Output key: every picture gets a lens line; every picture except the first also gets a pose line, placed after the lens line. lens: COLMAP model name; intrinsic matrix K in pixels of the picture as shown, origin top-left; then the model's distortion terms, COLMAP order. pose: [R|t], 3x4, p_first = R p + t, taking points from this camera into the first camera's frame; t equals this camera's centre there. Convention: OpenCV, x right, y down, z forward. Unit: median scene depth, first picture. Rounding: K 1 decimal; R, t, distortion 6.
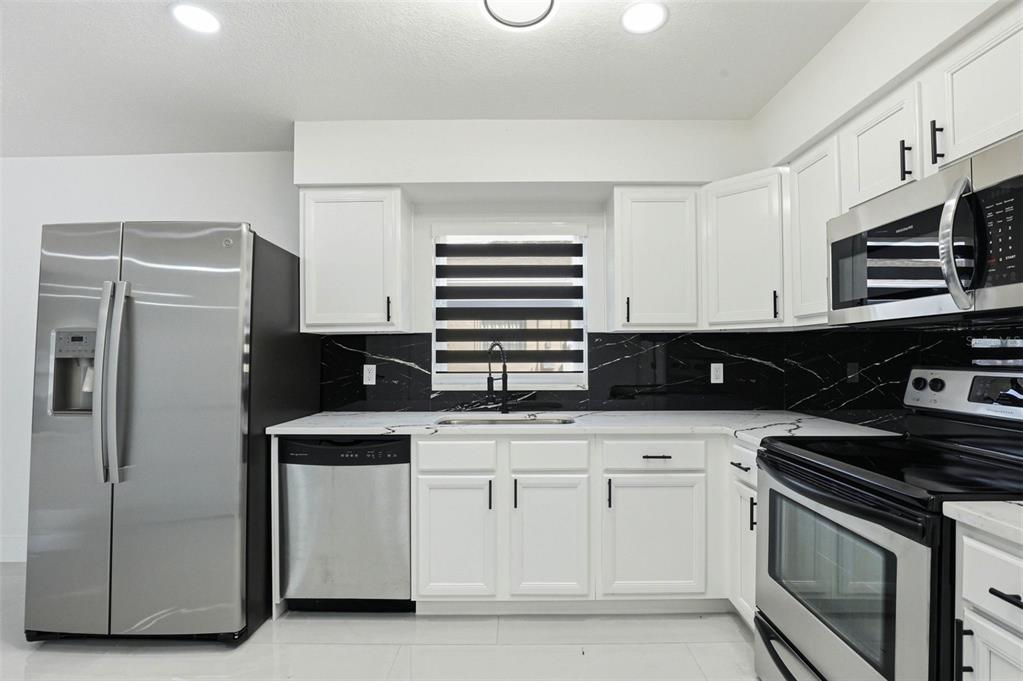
lens RADIAL K [[474.8, 0, 509.2], [0, 474.8, 348.6], [0, 0, 1]] dist [-0.017541, 0.002550]
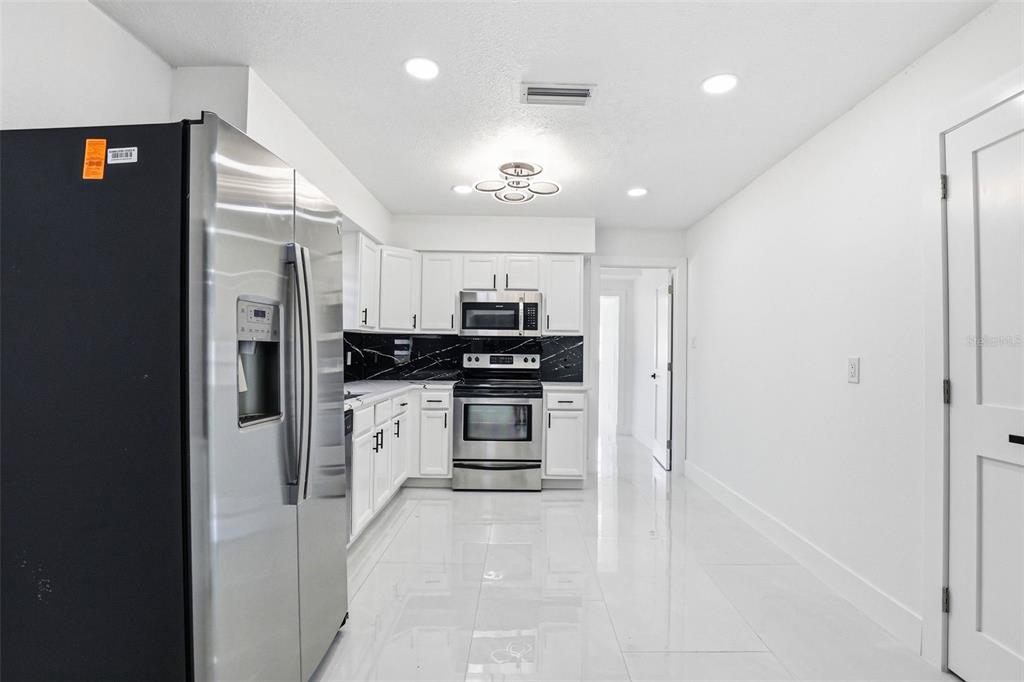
lens RADIAL K [[475.3, 0, 513.1], [0, 475.3, 349.2], [0, 0, 1]] dist [-0.017541, 0.002550]
pose [[-0.009712, 0.005724, 0.999936, -1.829826], [-0.022717, 0.999724, -0.005943, 0.028488], [-0.999695, -0.022773, -0.009579, 0.777032]]
